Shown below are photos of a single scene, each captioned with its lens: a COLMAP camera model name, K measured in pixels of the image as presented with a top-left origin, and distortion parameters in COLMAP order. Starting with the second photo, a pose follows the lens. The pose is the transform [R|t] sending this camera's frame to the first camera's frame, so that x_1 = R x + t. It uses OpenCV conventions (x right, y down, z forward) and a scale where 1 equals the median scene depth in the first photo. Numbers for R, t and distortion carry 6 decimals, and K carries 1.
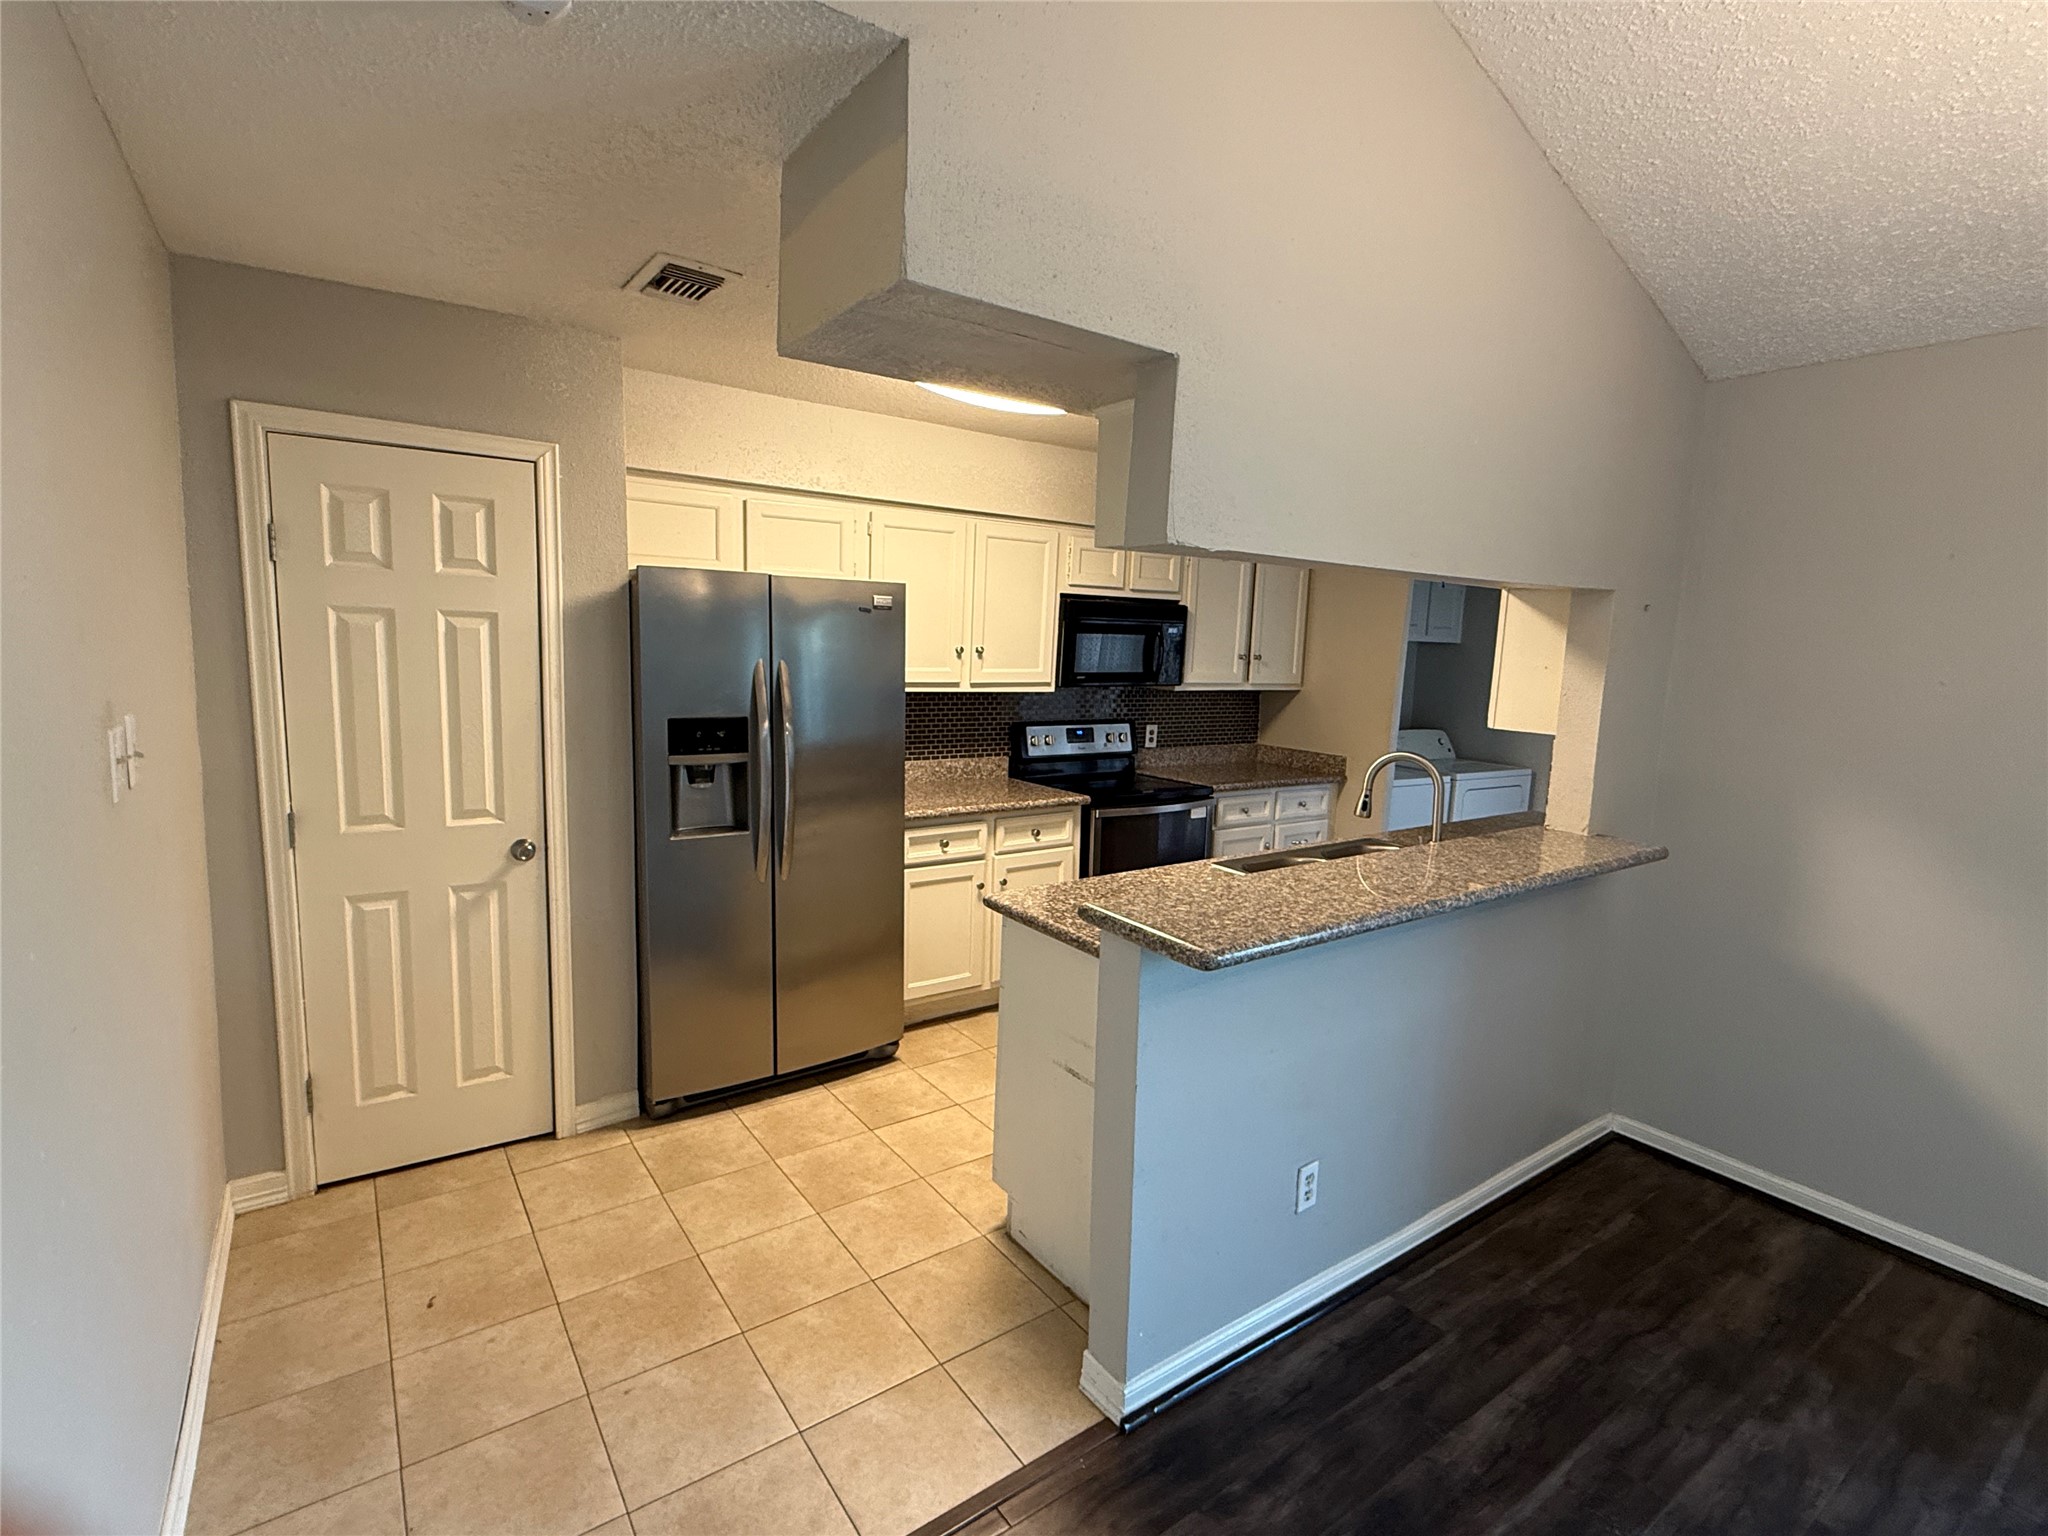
lens RADIAL K [[971.6, 0, 1009.9], [0, 971.6, 760.3], [0, 0, 1]] dist [-0.000459, -0.000186]
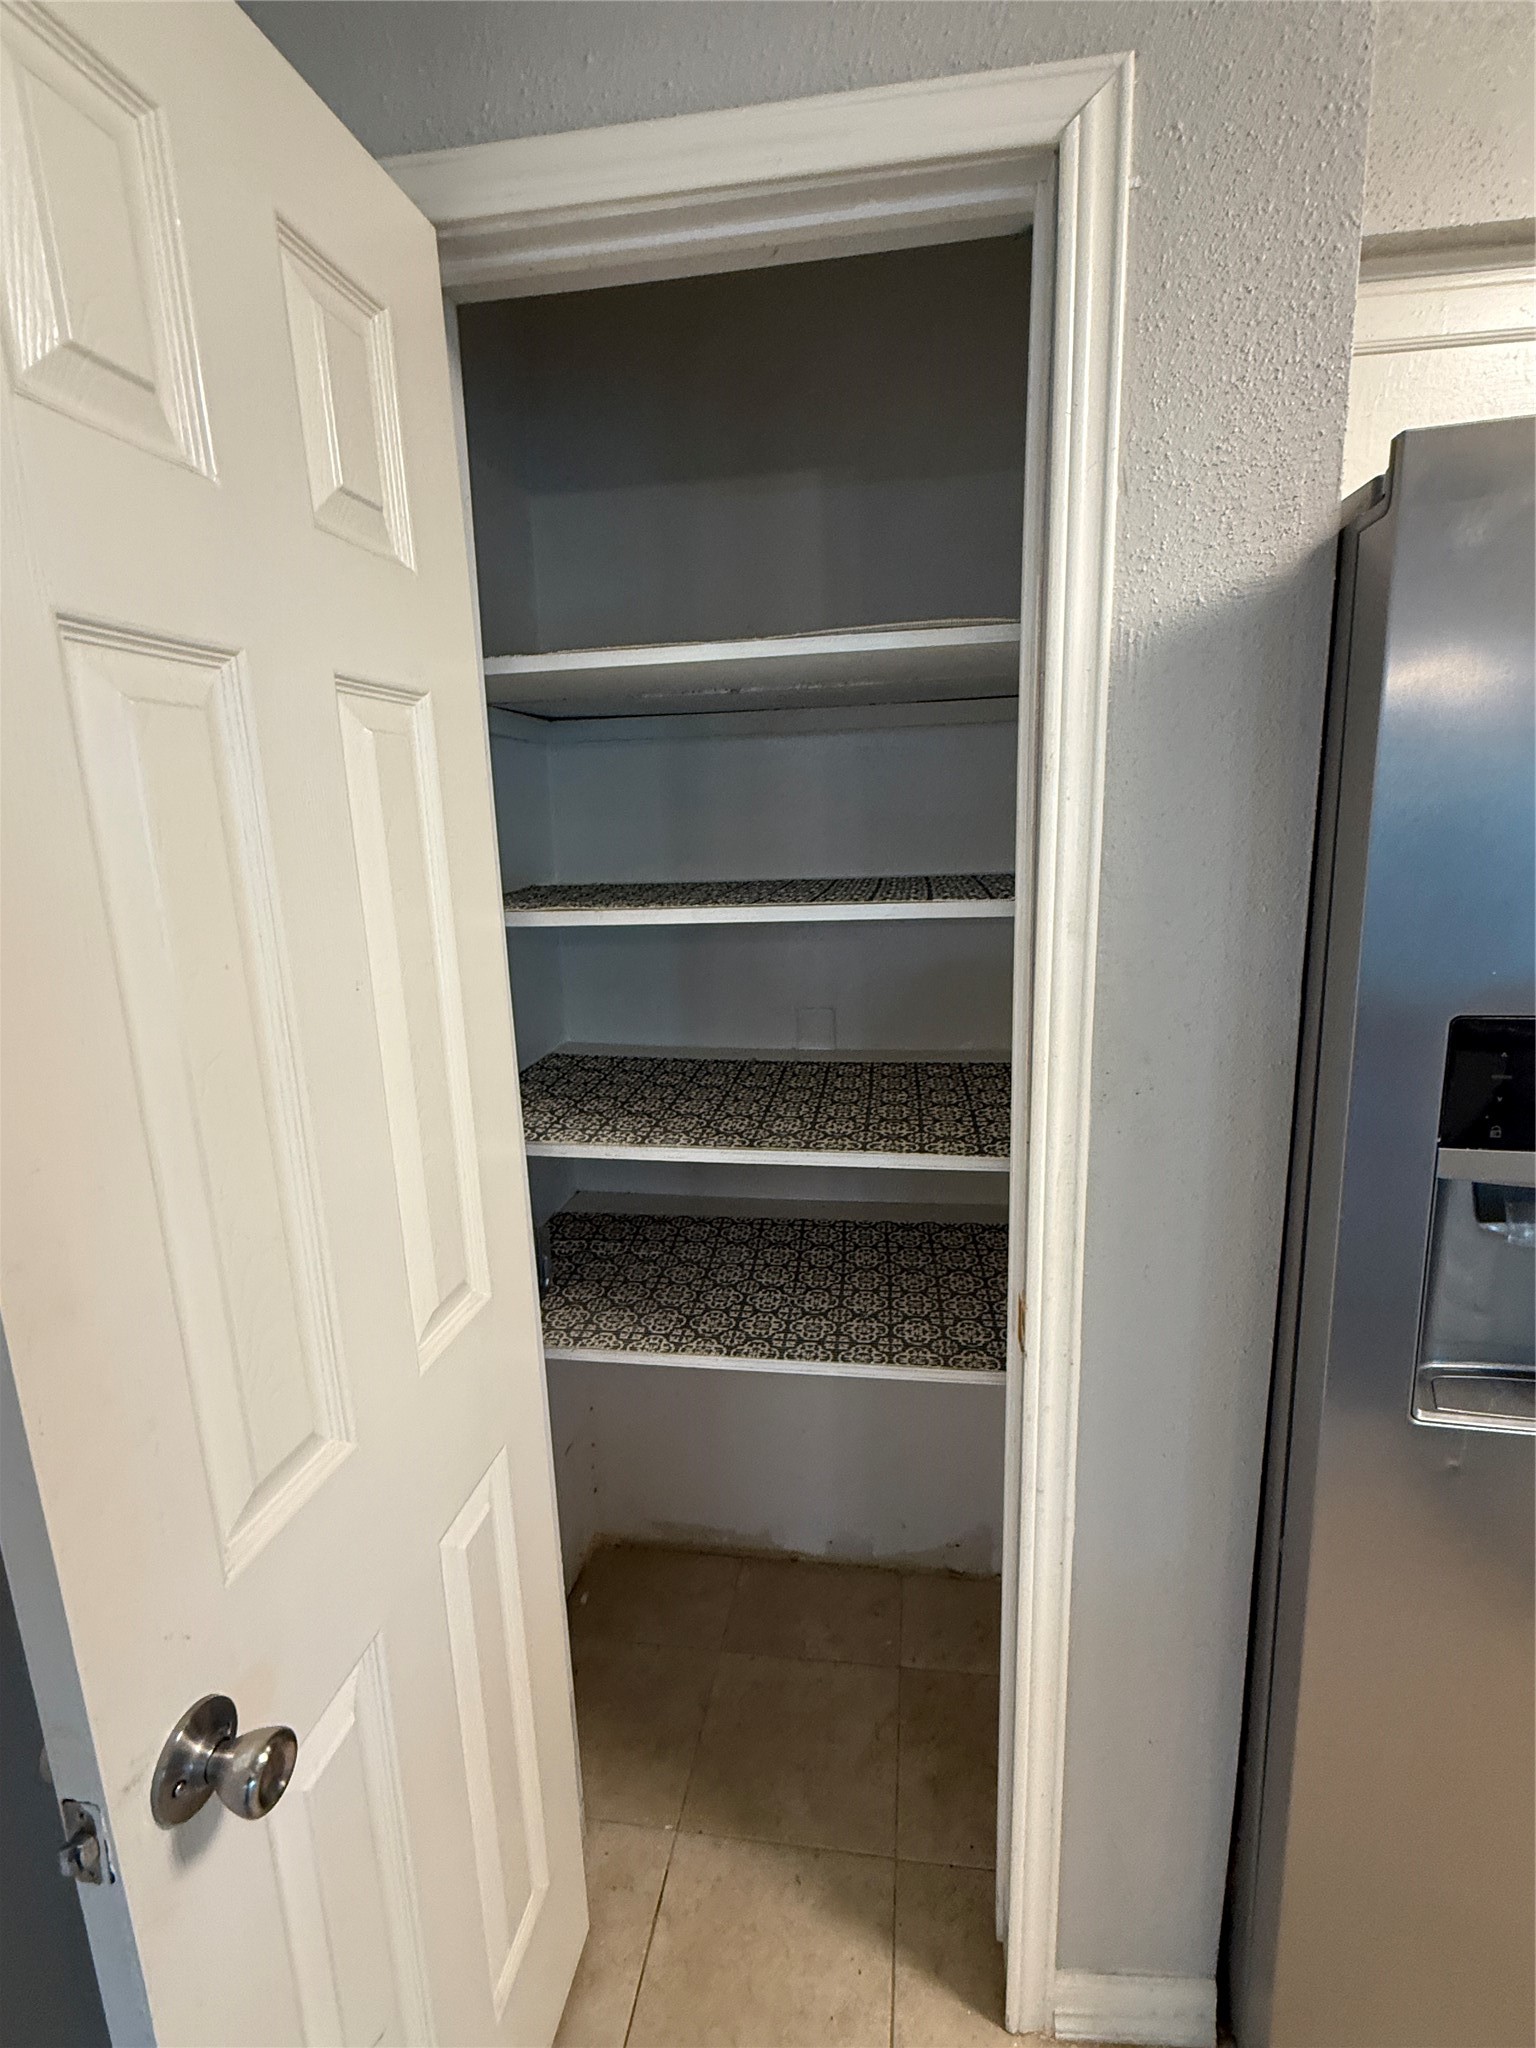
lens RADIAL K [[971.6, 0, 760.7], [0, 971.6, 1022.3], [0, 0, 1]] dist [-0.000459, -0.000186]
pose [[0.714999, 0.089759, -0.693340, -0.202340], [-0.037175, 0.995202, 0.090501, -0.039219], [0.698137, -0.038933, 0.714905, 0.447575]]
